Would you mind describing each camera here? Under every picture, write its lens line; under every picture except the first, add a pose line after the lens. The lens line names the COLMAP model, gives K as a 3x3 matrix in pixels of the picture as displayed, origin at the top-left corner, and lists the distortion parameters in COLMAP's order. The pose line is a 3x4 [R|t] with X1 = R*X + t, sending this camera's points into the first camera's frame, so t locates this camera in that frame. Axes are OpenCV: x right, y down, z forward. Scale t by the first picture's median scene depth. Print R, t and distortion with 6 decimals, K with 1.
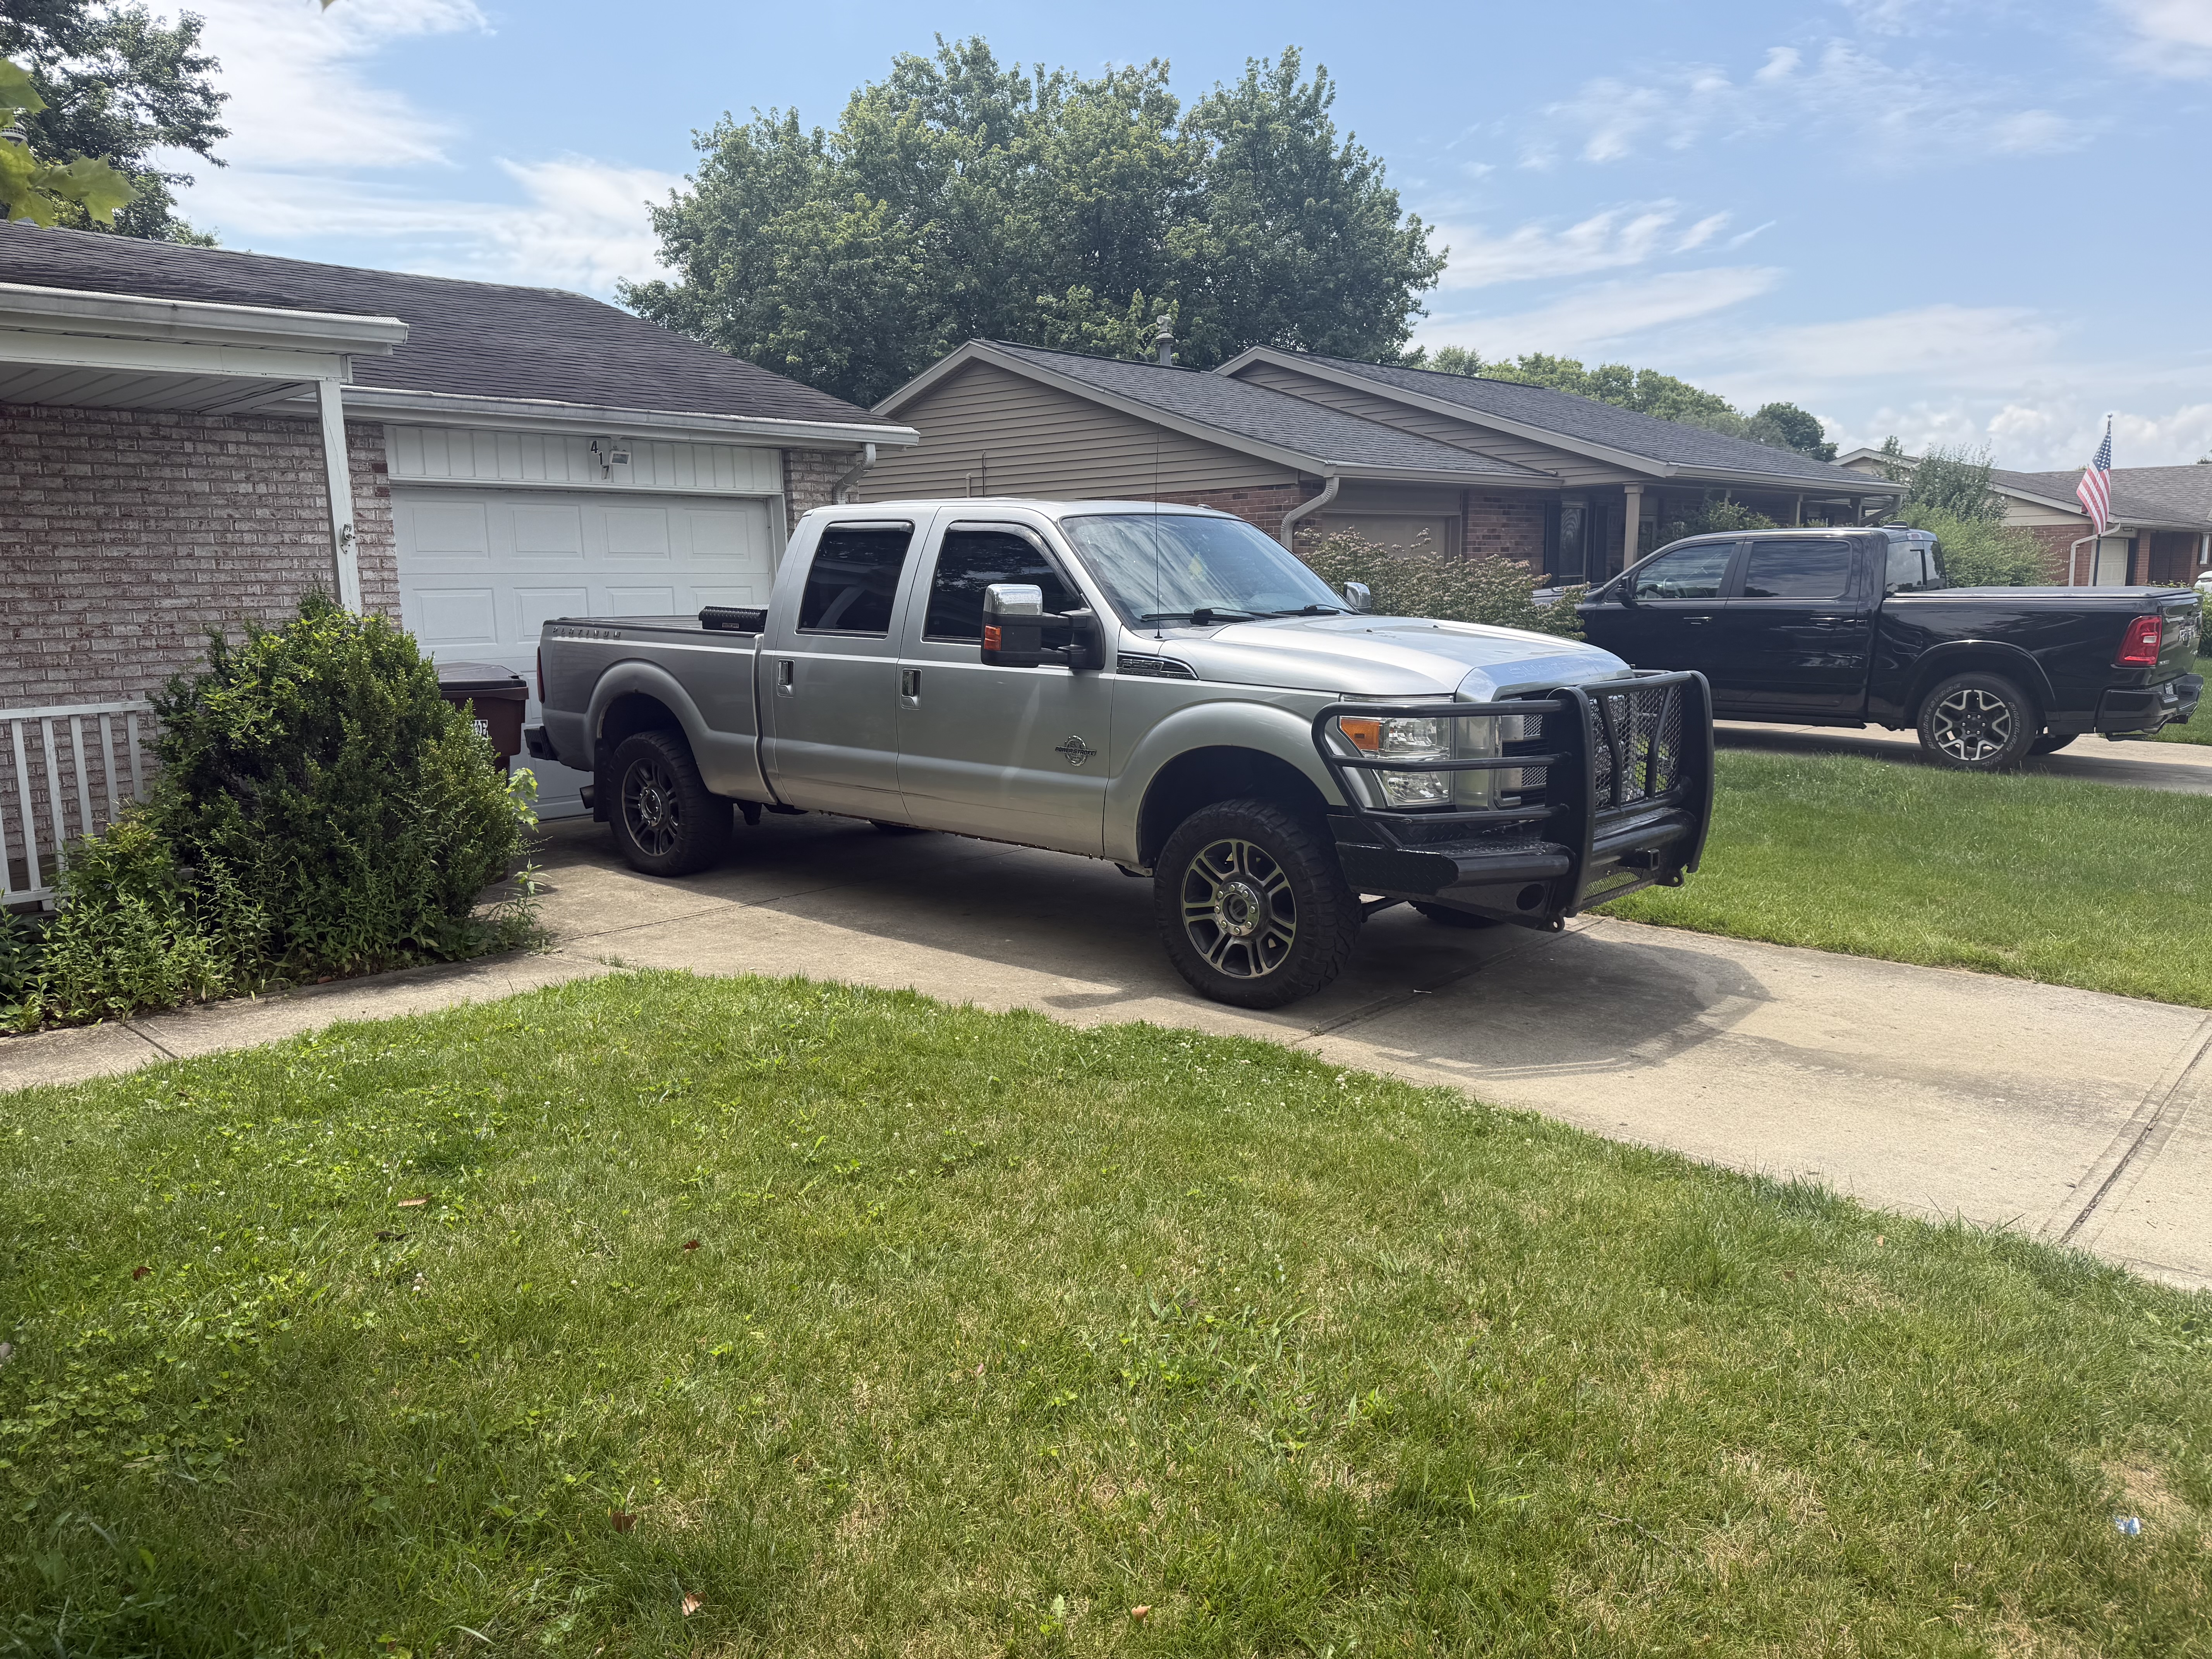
lens RADIAL K [[1571.4, 0, 1106.0], [0, 1571.4, 829.5], [0, 0, 1]] dist [-0.002241, -0.005545]
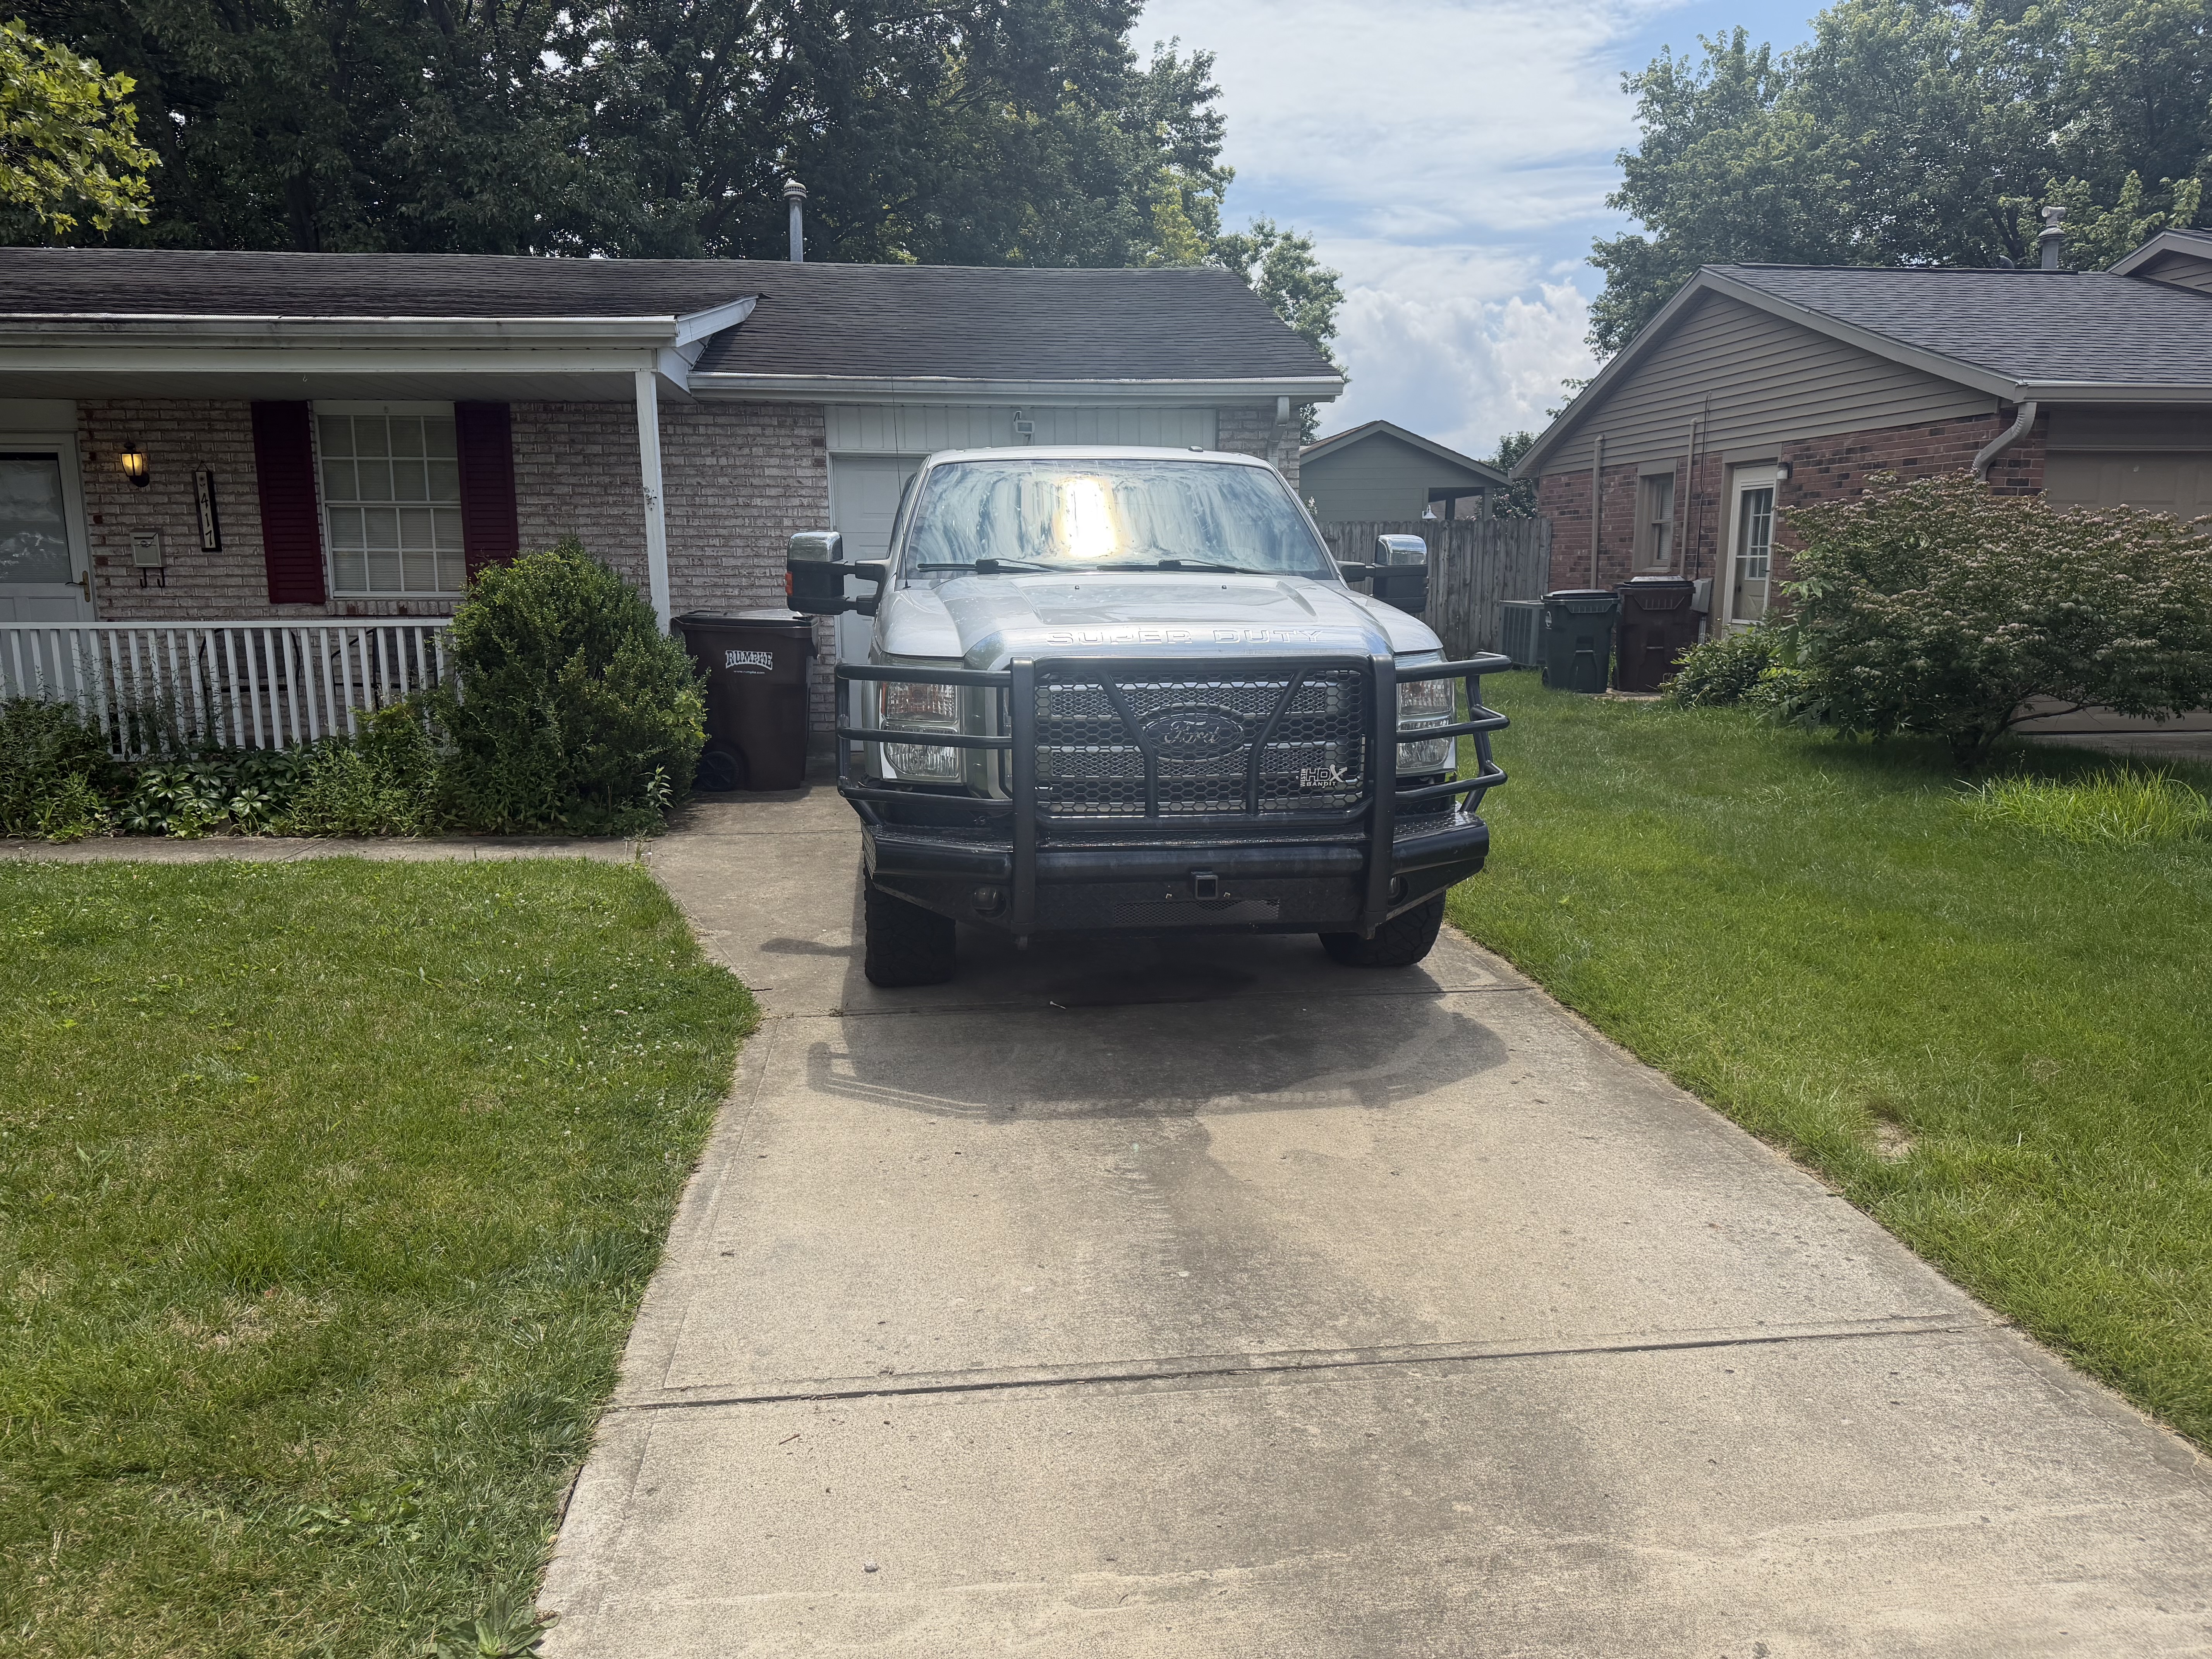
lens RADIAL K [[1538.1, 0, 1106.0], [0, 1538.1, 829.5], [0, 0, 1]] dist [0.068610, -0.049447]
pose [[0.764786, 0.125012, -0.632040, 0.528000], [-0.111981, 0.991856, 0.060681, -0.034347], [0.634478, 0.024369, 0.772557, 0.244334]]
